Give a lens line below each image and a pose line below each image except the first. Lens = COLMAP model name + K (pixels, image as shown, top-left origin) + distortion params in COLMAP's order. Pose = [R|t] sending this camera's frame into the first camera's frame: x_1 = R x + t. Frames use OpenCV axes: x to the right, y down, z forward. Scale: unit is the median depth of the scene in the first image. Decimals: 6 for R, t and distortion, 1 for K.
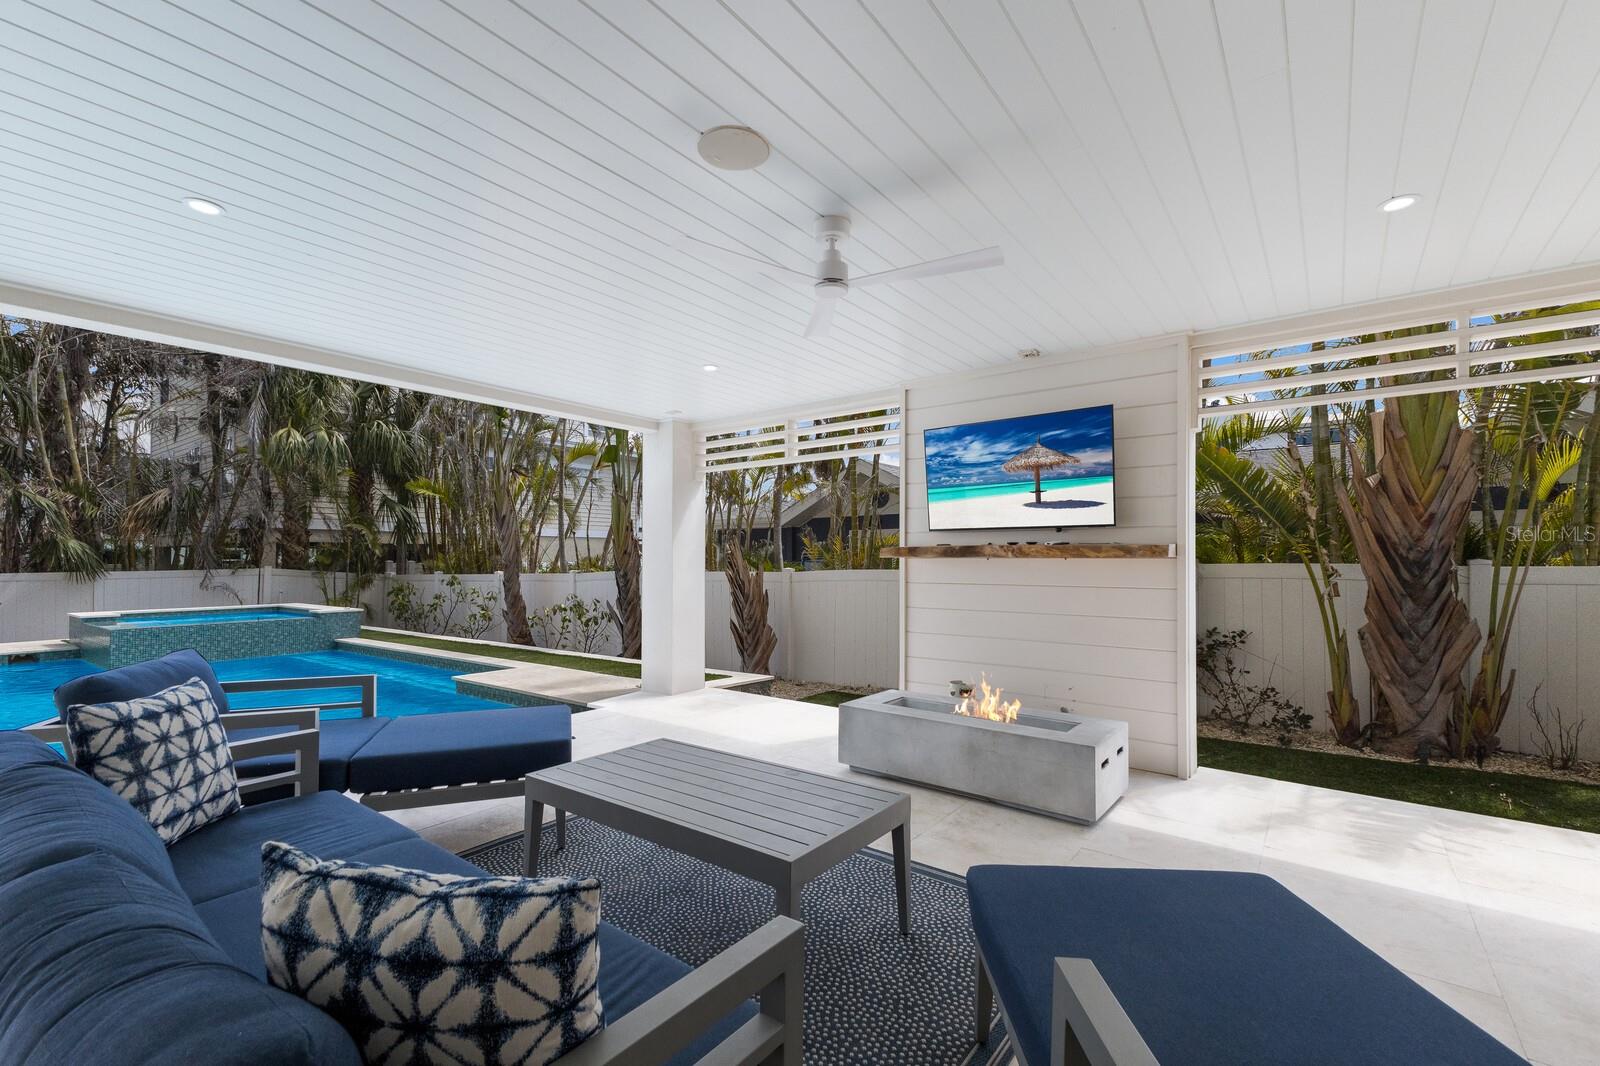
lens RADIAL K [[691.7, 0, 825.8], [0, 691.7, 558.5], [0, 0, 1]] dist [0.001301, 0.000309]
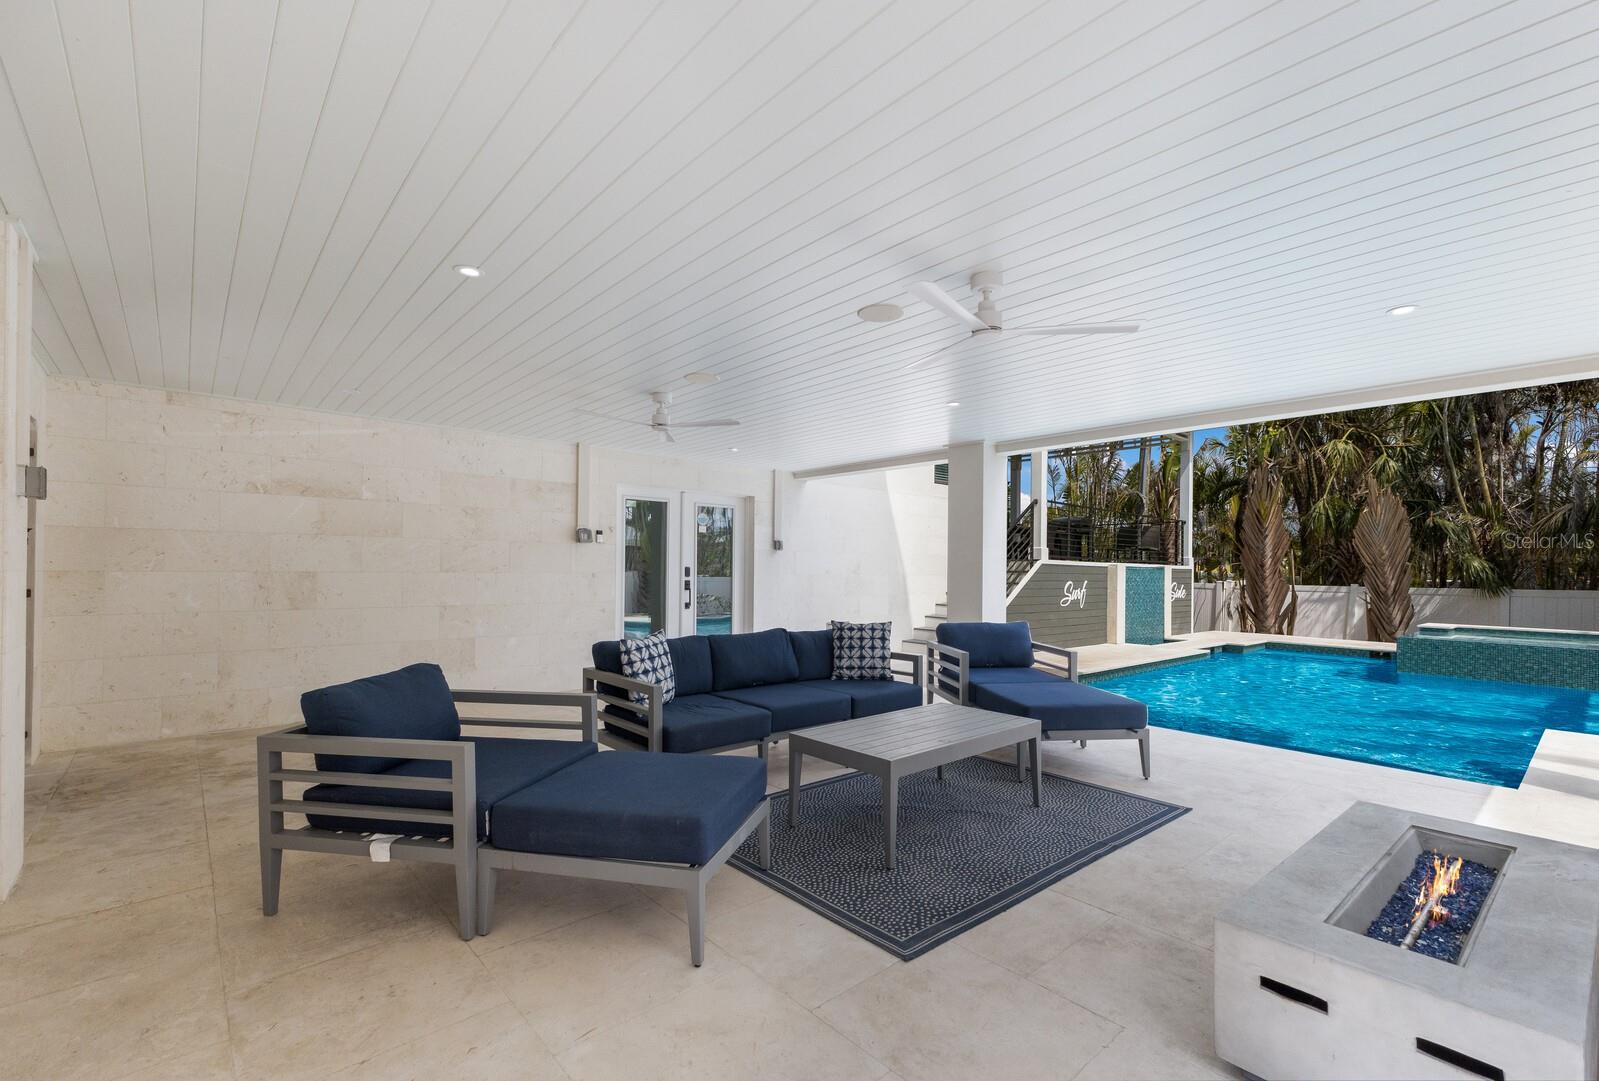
lens RADIAL K [[698.9, 0, 796.8], [0, 698.9, 564.6], [0, 0, 1]] dist [0.017664, -0.006481]
pose [[-0.230592, -0.007020, -0.973025, 0.547154], [-0.011634, 0.999922, -0.004457, -0.002358], [0.972981, 0.010293, -0.230656, 0.443319]]
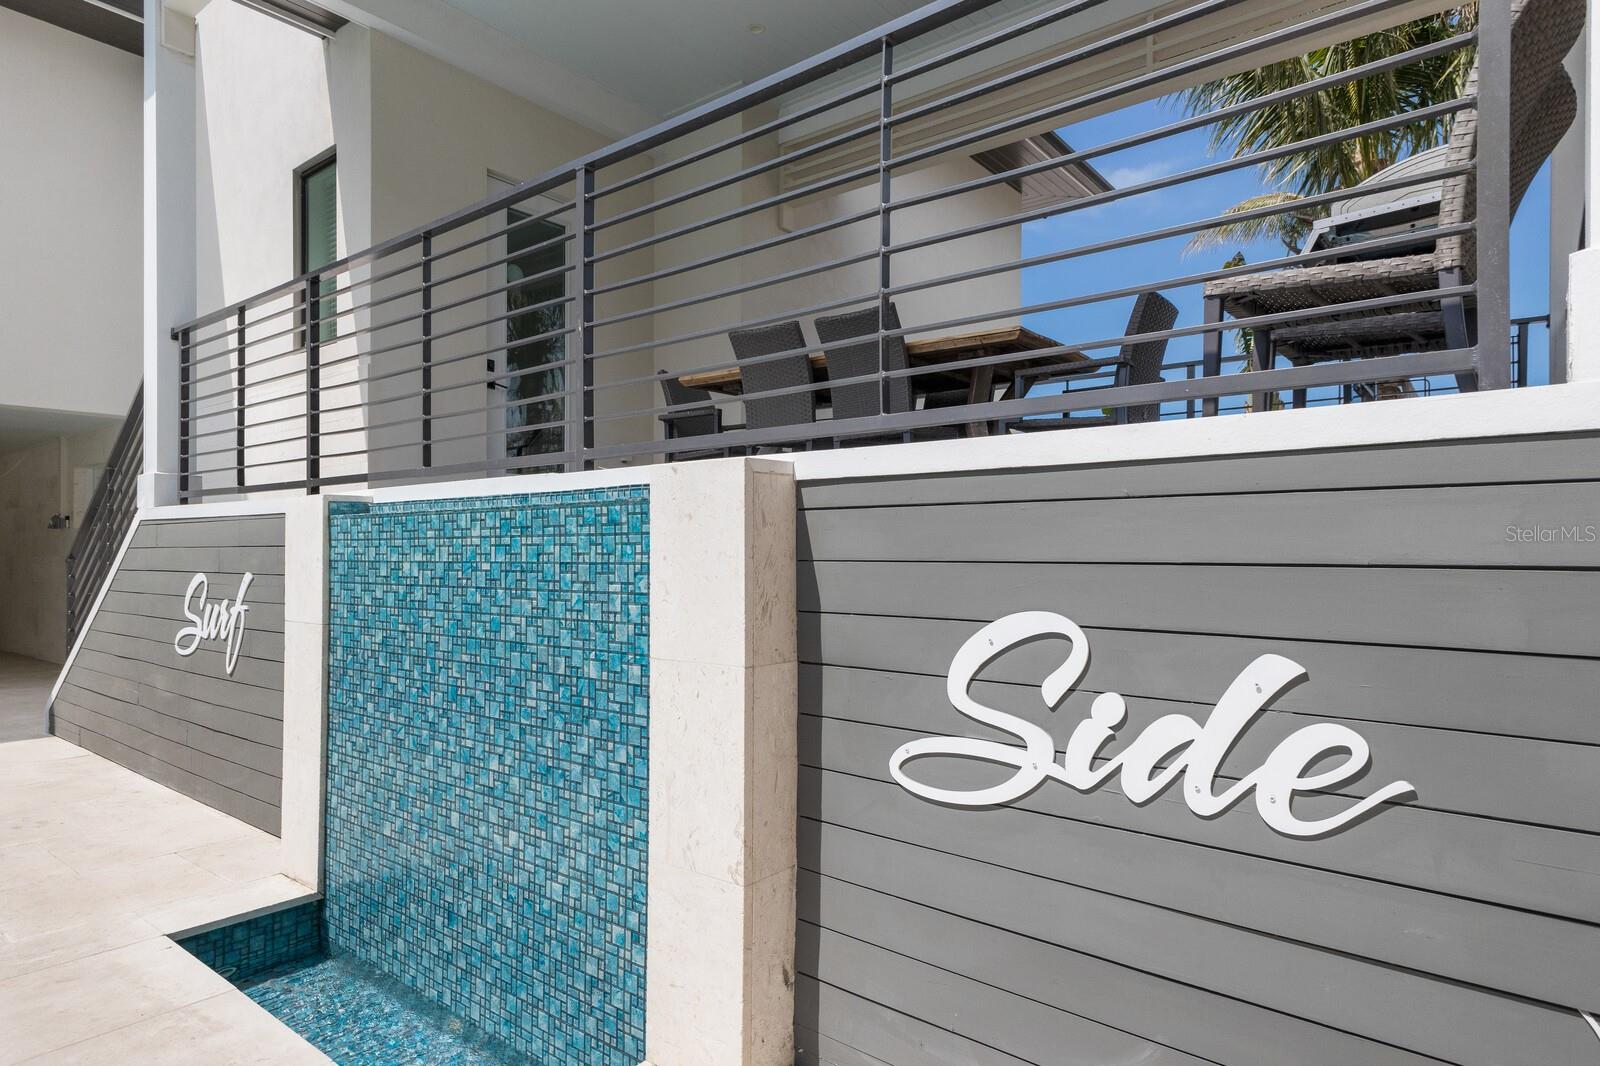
lens RADIAL K [[900.0, 0, 797.5], [0, 900.0, 557.0], [0, 0, 1]] dist [0.032074, -0.000949]
pose [[-0.998595, 0.004493, 0.052801, -2.118876], [0.004511, 0.999990, 0.000213, 0.015456], [-0.052799, 0.000451, -0.998605, 1.477330]]
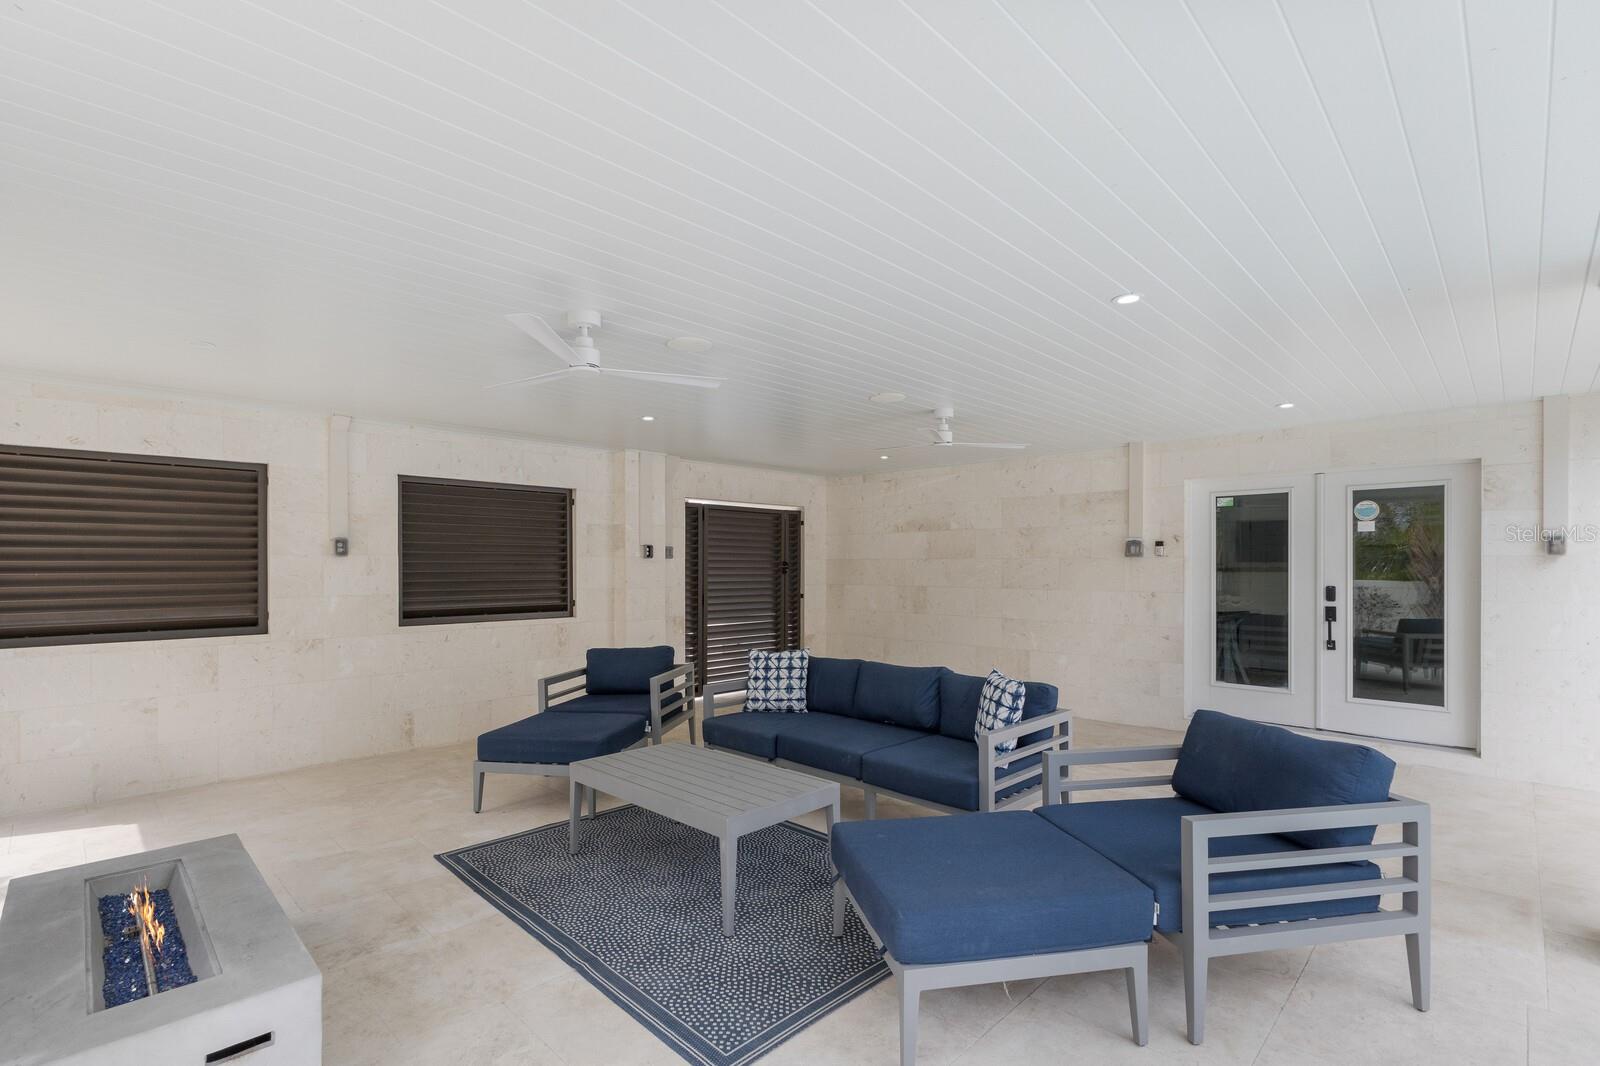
lens RADIAL K [[730.0, 0, 796.4], [0, 730.0, 567.3], [0, 0, 1]] dist [0.001298, 0.000002]
pose [[-0.988111, 0.003285, 0.153707, -0.246773], [0.004362, 0.999968, 0.006669, -0.036519], [-0.153680, 0.007260, -0.988094, 0.982725]]
